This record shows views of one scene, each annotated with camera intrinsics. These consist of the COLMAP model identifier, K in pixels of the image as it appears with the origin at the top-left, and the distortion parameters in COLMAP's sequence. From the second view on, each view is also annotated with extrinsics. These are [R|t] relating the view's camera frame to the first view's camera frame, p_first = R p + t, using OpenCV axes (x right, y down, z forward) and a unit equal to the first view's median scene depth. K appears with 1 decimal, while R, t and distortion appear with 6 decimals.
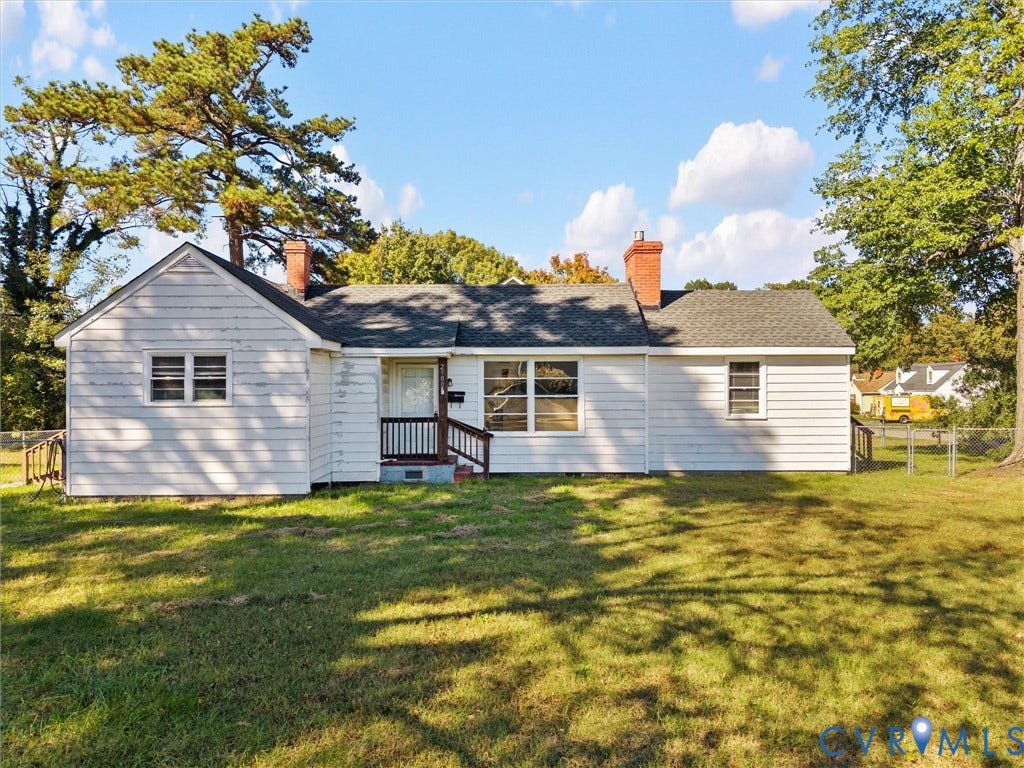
lens RADIAL K [[682.8, 0, 512.0], [0, 682.8, 384.0], [0, 0, 1]] dist [0.057613, -0.071350]
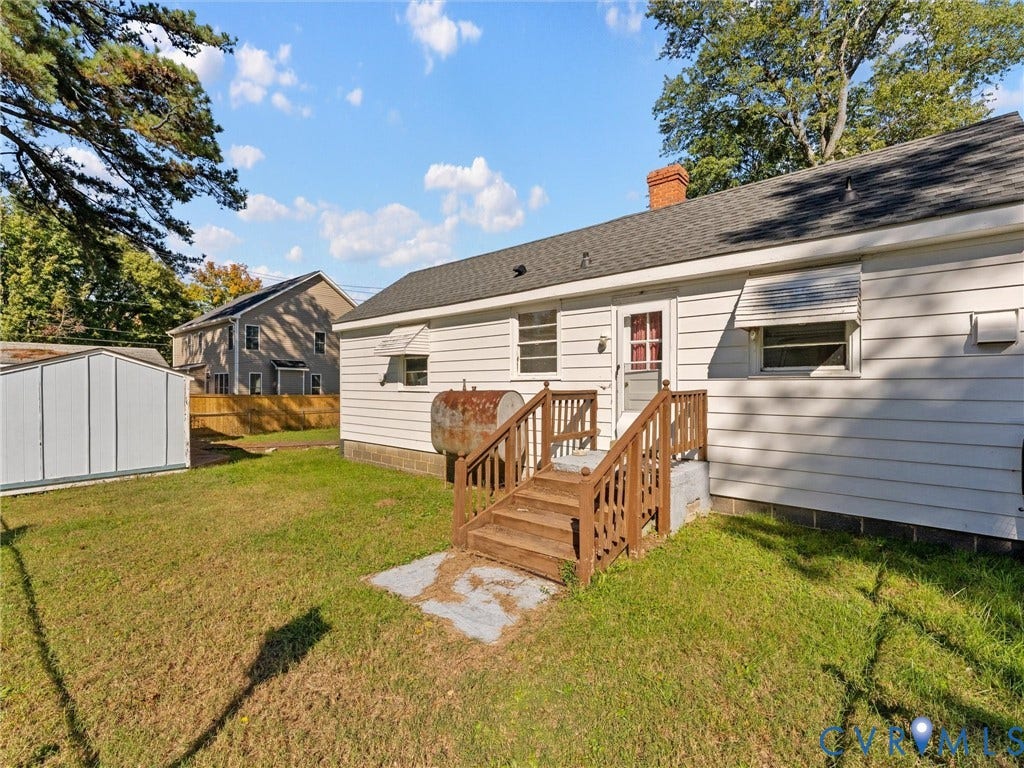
lens RADIAL K [[468.9, 0, 507.9], [0, 468.9, 388.4], [0, 0, 1]] dist [-0.000445, -0.000316]
pose [[0.662225, -0.000457, 0.749304, -0.916686], [-0.001727, 0.999996, 0.002136, 0.045462], [-0.749303, -0.002709, 0.662222, 0.849840]]
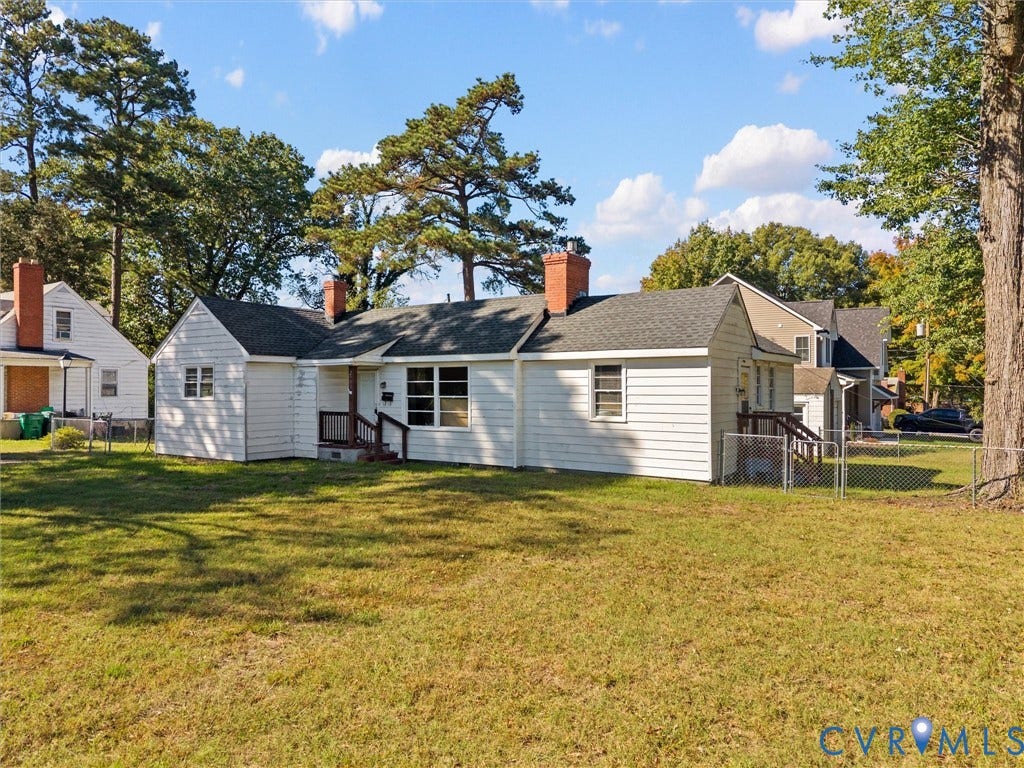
lens RADIAL K [[682.8, 0, 512.0], [0, 682.8, 384.0], [0, 0, 1]] dist [0.057613, -0.071350]
pose [[0.826390, 0.000652, -0.563098, 0.804119], [-0.001416, 0.999999, -0.000919, -0.003276], [0.563097, 0.001557, 0.826389, 0.092811]]
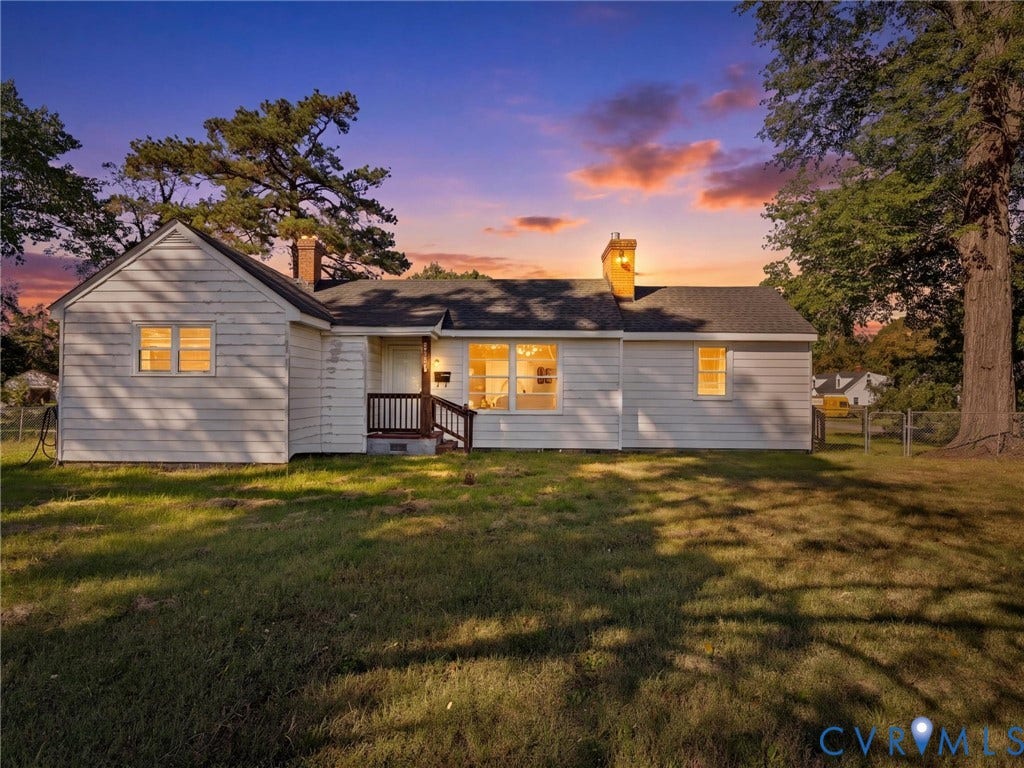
lens RADIAL K [[492.7, 0, 507.1], [0, 492.7, 387.8], [0, 0, 1]] dist [-0.000051, -0.000178]
pose [[0.999391, 0.010514, -0.033261, 0.045144], [-0.010605, 0.999941, -0.002547, 0.037203], [0.033232, 0.002898, 0.999443, 0.224715]]
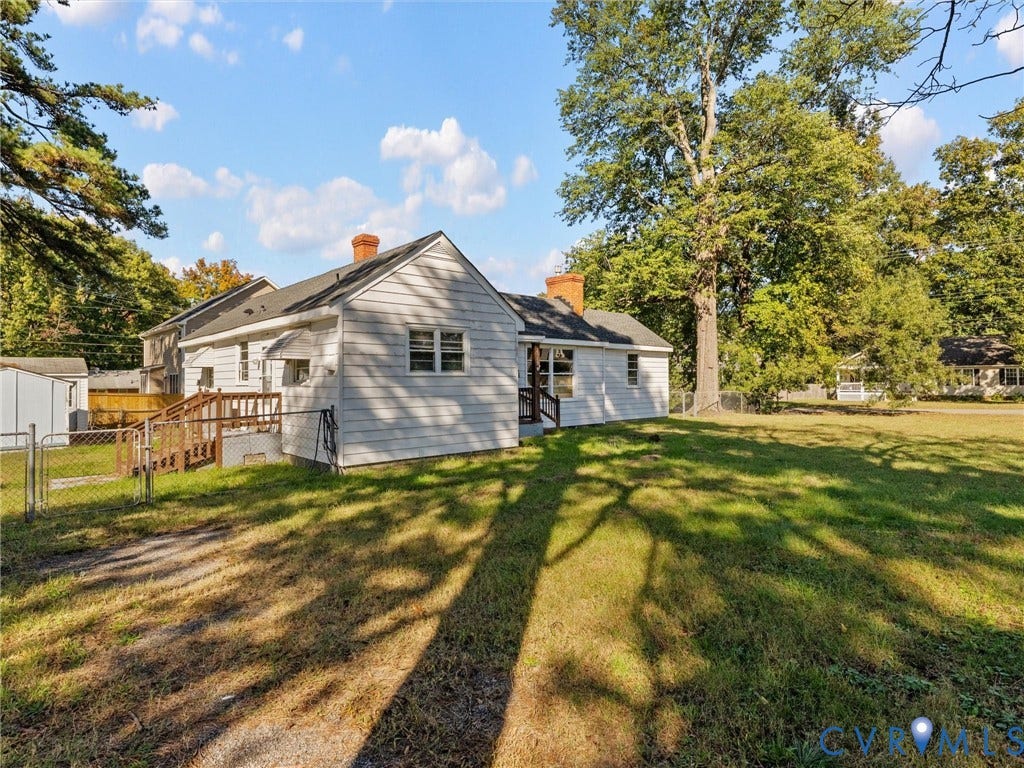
lens RADIAL K [[560.2, 0, 508.9], [0, 560.2, 370.9], [0, 0, 1]] dist [-0.021851, 0.011289]
pose [[0.743142, 0.008593, 0.669079, -0.815423], [0.005641, 0.999802, -0.019106, 0.033714], [-0.669110, 0.017973, 0.742946, 0.198897]]
